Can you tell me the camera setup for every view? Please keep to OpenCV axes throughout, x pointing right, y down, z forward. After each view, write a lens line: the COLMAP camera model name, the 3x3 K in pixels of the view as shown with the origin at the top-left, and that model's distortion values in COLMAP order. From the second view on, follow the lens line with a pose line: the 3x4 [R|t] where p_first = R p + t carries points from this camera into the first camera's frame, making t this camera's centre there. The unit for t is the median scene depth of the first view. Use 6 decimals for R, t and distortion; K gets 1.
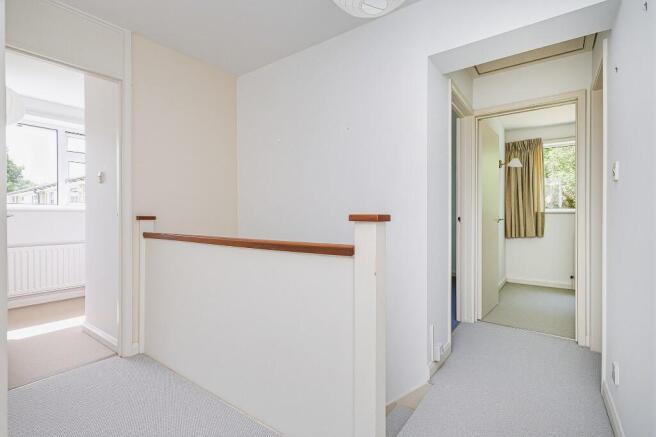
lens RADIAL K [[305.6, 0, 327.4], [0, 305.6, 216.7], [0, 0, 1]] dist [0.000962, -0.000038]
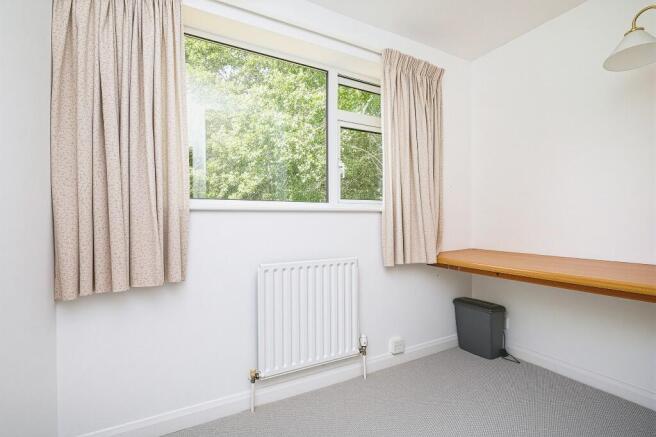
lens RADIAL K [[305.6, 0, 328.3], [0, 305.6, 219.3], [0, 0, 1]] dist [0.000962, -0.000038]
pose [[0.440269, -0.000531, 0.897866, 0.456337], [0.007288, 0.999969, -0.002982, -0.004777], [-0.897836, 0.007857, 0.440259, 0.680329]]
